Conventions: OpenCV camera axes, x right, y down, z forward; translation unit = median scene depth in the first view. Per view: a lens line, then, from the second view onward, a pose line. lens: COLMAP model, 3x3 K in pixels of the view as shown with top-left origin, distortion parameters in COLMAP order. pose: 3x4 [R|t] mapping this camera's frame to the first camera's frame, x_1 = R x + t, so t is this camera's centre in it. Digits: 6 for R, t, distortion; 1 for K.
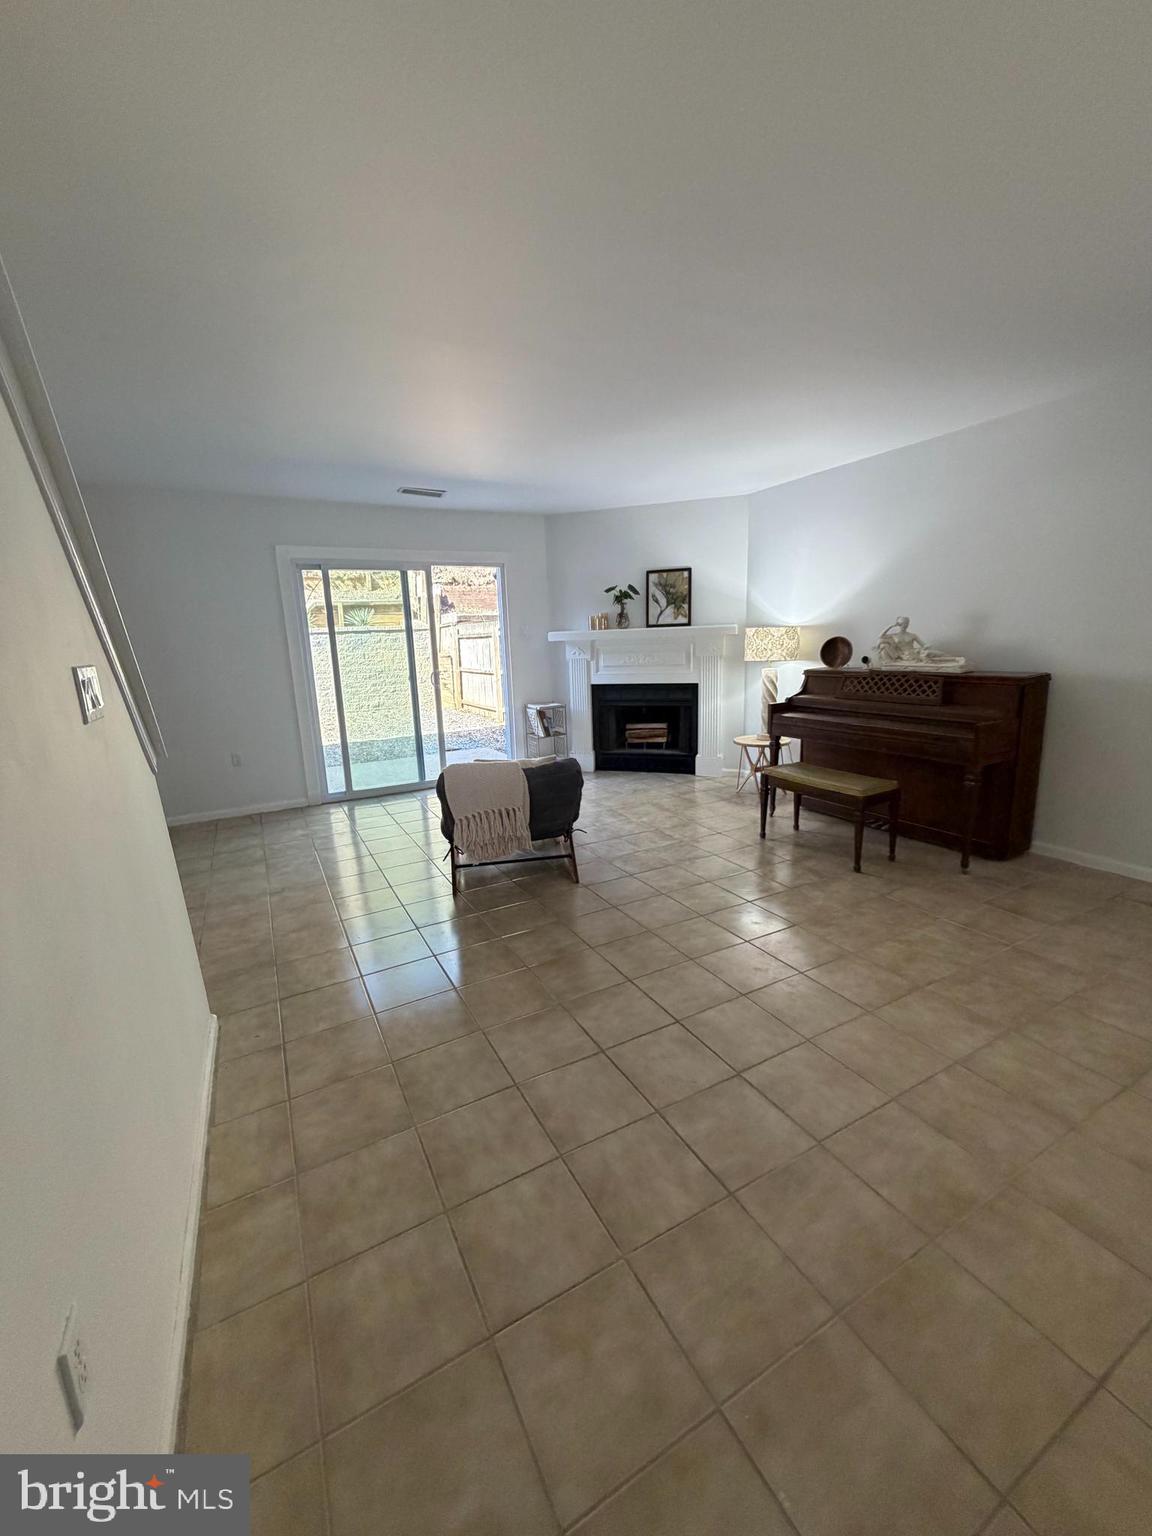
lens RADIAL K [[609.2, 0, 574.2], [0, 609.2, 760.4], [0, 0, 1]] dist [0.001002, -0.000638]
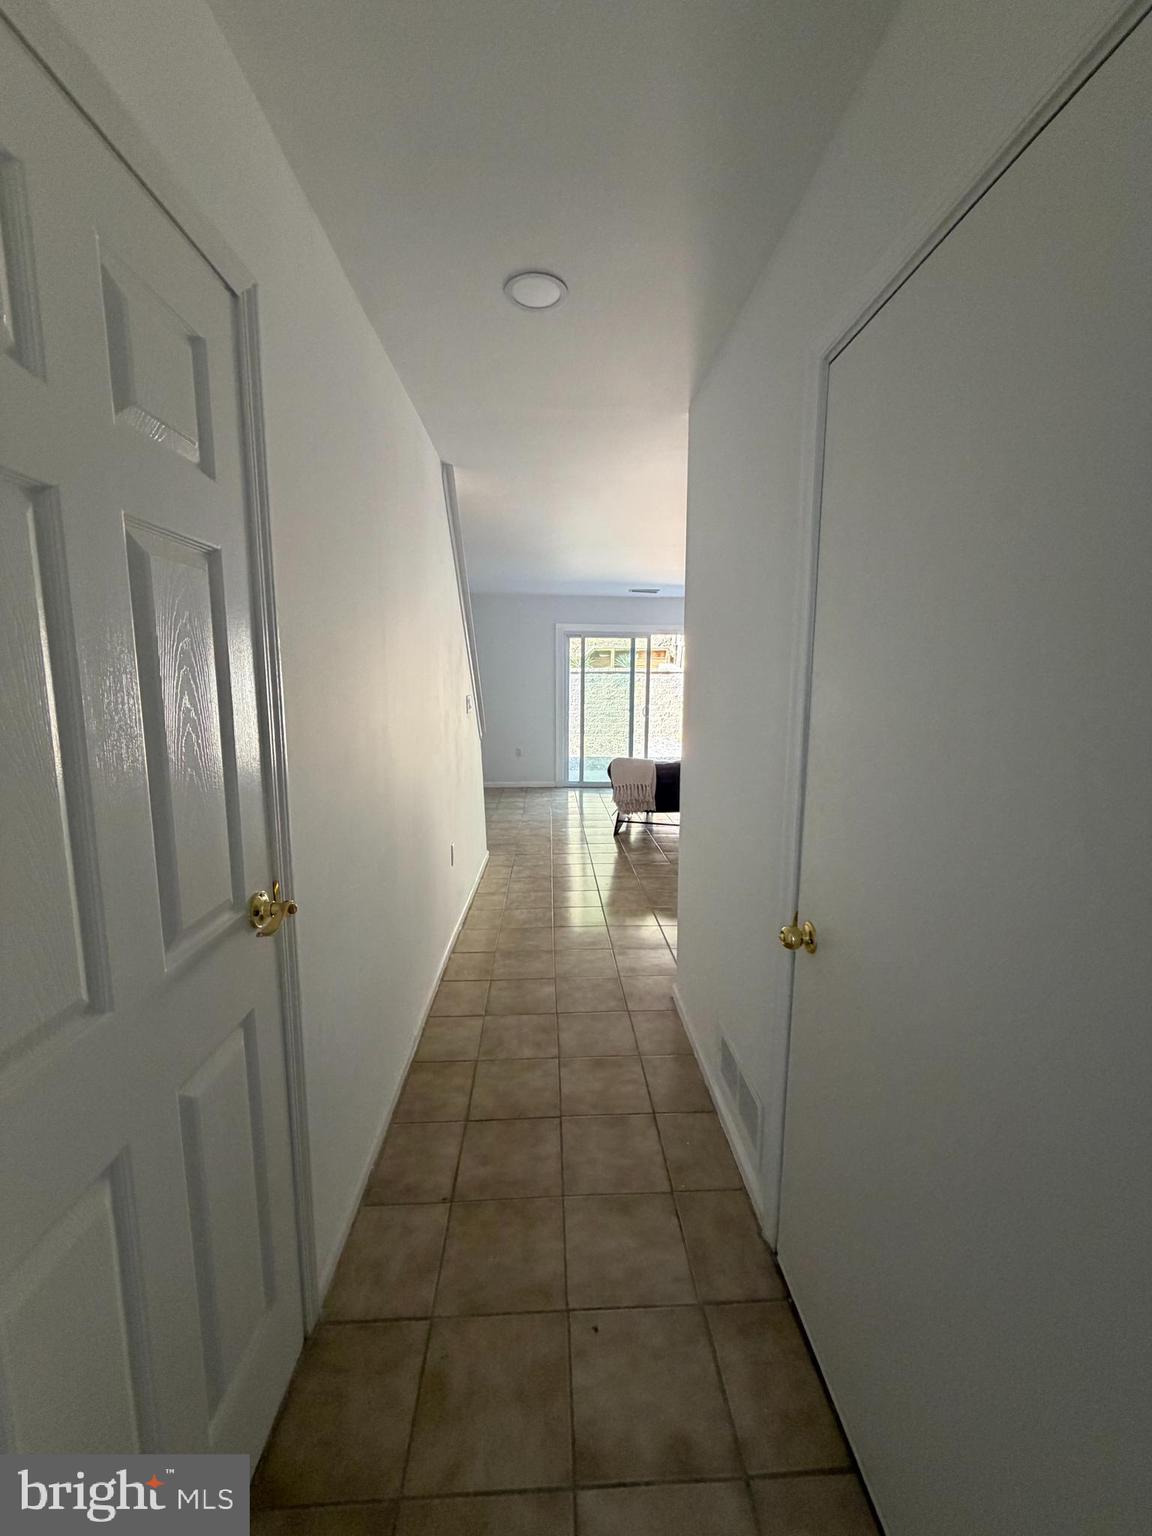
lens RADIAL K [[609.2, 0, 578.5], [0, 609.2, 770.9], [0, 0, 1]] dist [0.001002, -0.000638]
pose [[0.902719, 0.110754, -0.415731, 0.274653], [-0.129086, 0.991502, -0.016154, 0.055029], [0.410409, 0.068248, 0.909344, -0.414950]]
